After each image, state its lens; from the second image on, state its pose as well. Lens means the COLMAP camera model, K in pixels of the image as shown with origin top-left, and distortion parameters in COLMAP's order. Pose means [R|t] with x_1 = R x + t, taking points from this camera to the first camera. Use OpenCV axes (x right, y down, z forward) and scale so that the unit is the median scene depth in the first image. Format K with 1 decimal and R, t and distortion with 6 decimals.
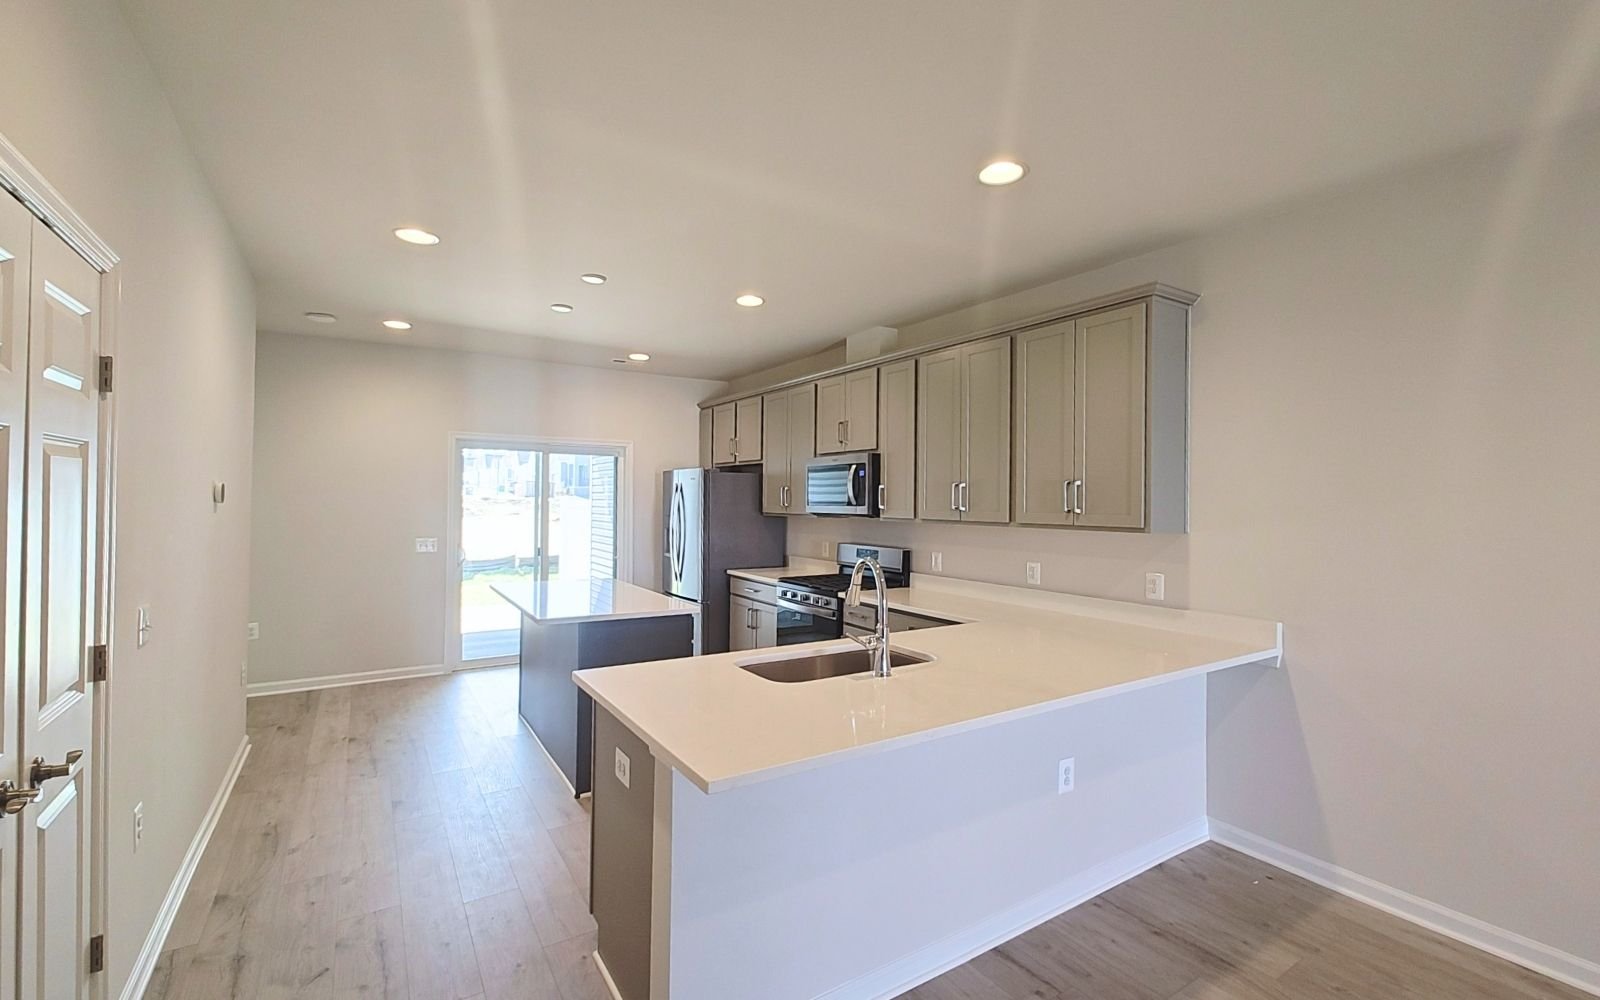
lens RADIAL K [[687.9, 0, 800.0], [0, 687.9, 500.0], [0, 0, 1]] dist [0.009051, 0.000917]
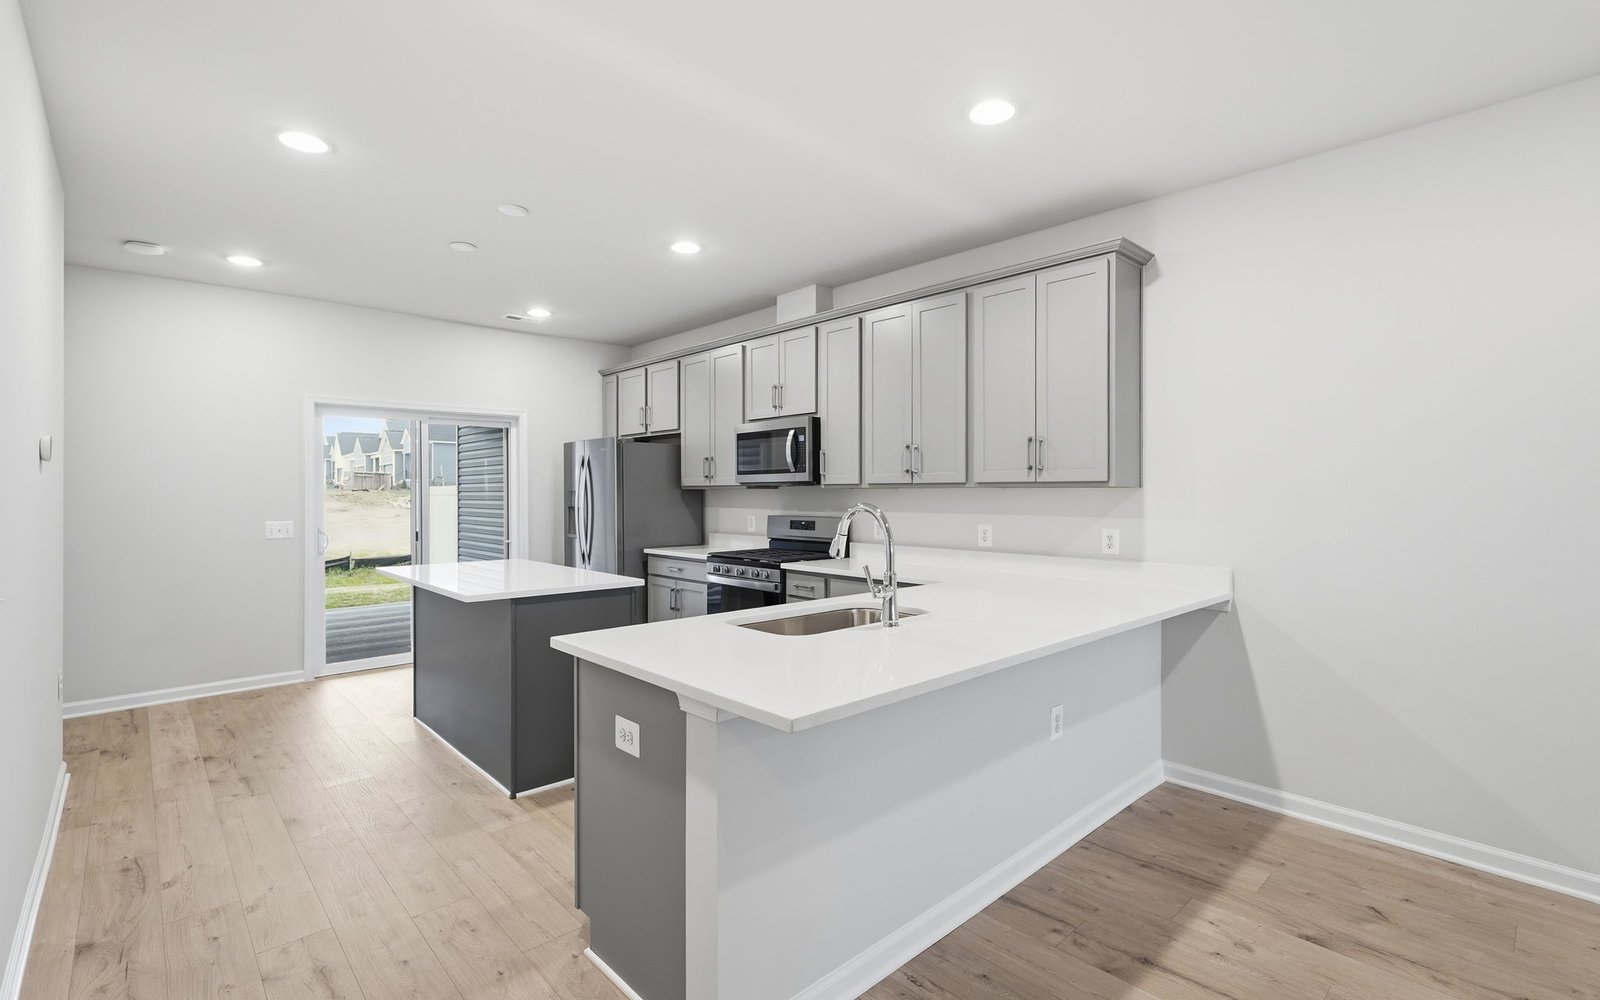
lens RADIAL K [[727.7, 0, 798.4], [0, 727.7, 501.6], [0, 0, 1]] dist [0.002712, 0.004725]
pose [[0.985191, -0.017343, 0.170578, -0.092335], [0.014513, 0.999736, 0.017824, 0.032213], [-0.170843, -0.015085, 0.985183, 0.015832]]
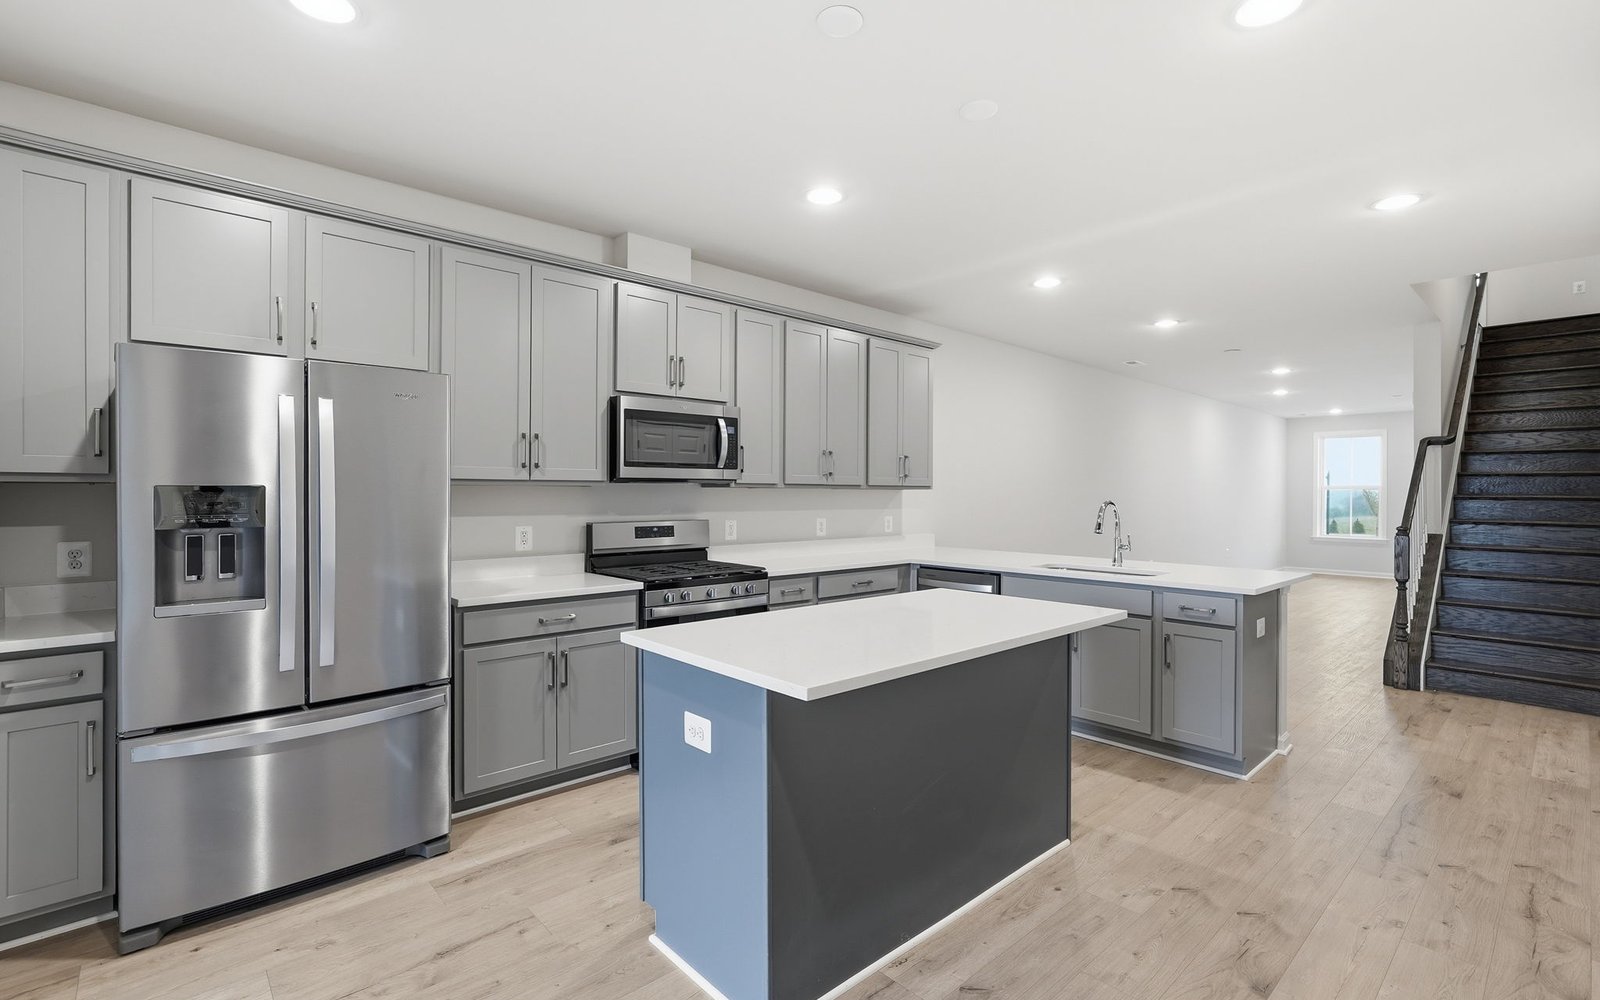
lens RADIAL K [[727.7, 0, 798.4], [0, 727.7, 501.6], [0, 0, 1]] dist [0.002712, 0.004725]
pose [[-0.172529, -0.029245, 0.984570, -0.852304], [-0.013051, 0.999539, 0.027403, 0.023382], [-0.984918, -0.008122, -0.172831, 1.150409]]
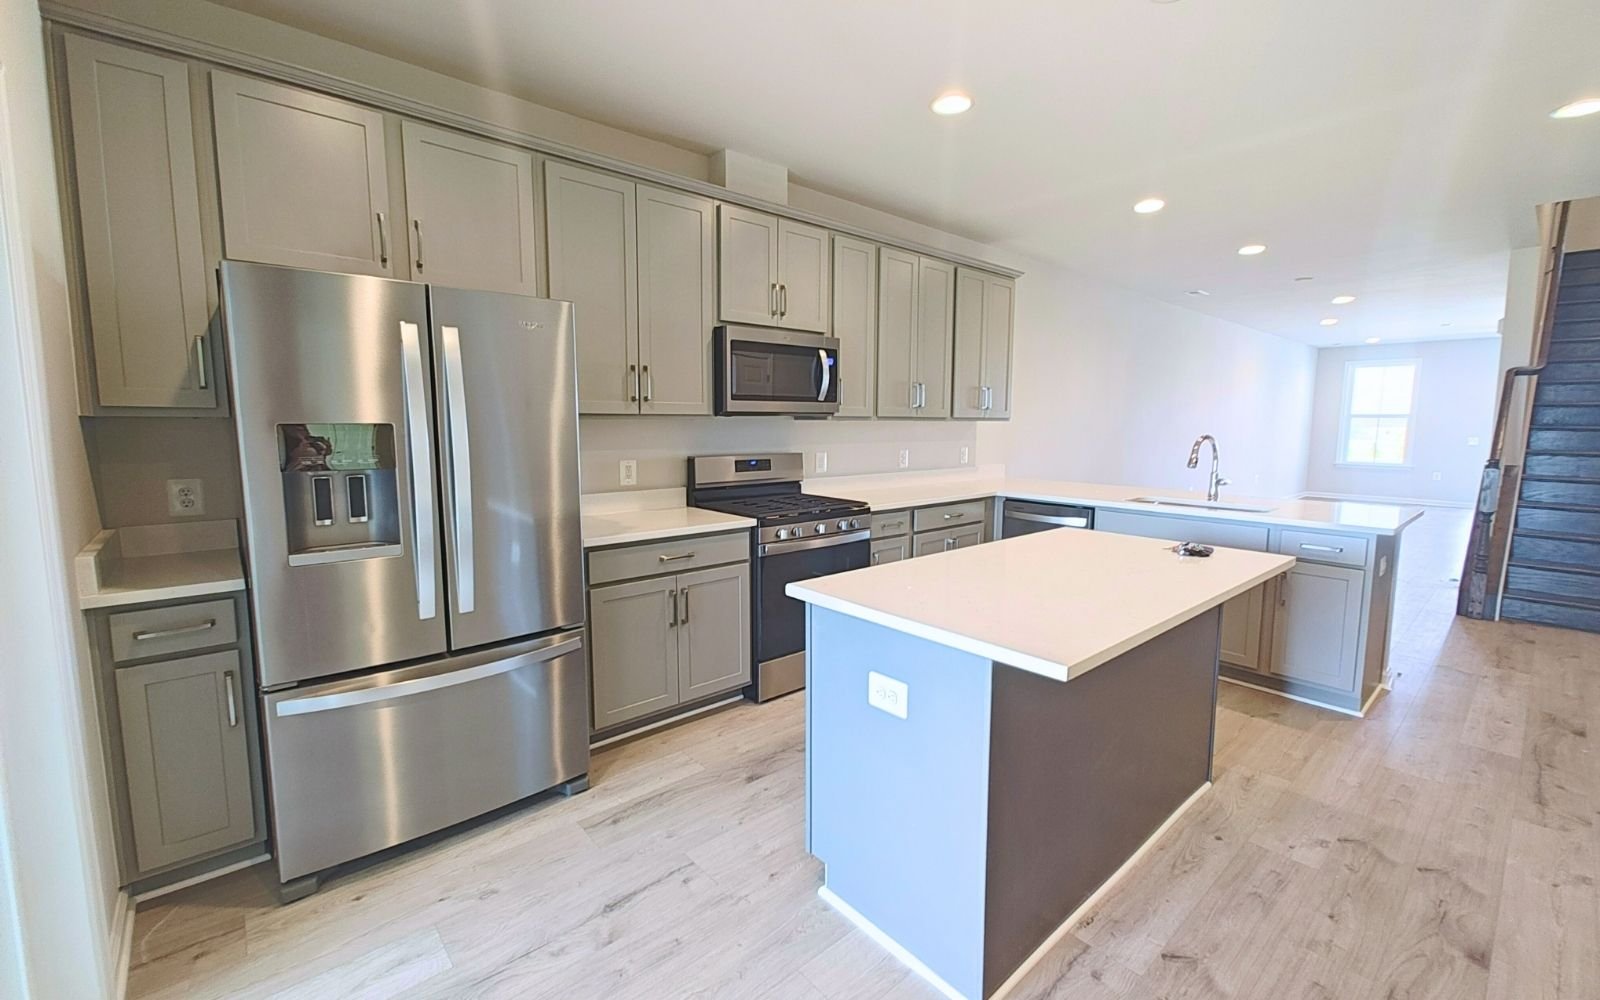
lens RADIAL K [[670.2, 0, 814.9], [0, 670.2, 499.2], [0, 0, 1]] dist [0.018949, -0.000069]
pose [[-0.164859, -0.134012, 0.977171, -0.759433], [-0.014763, 0.990951, 0.133411, 0.017097], [-0.986207, 0.007568, -0.165345, 1.236427]]
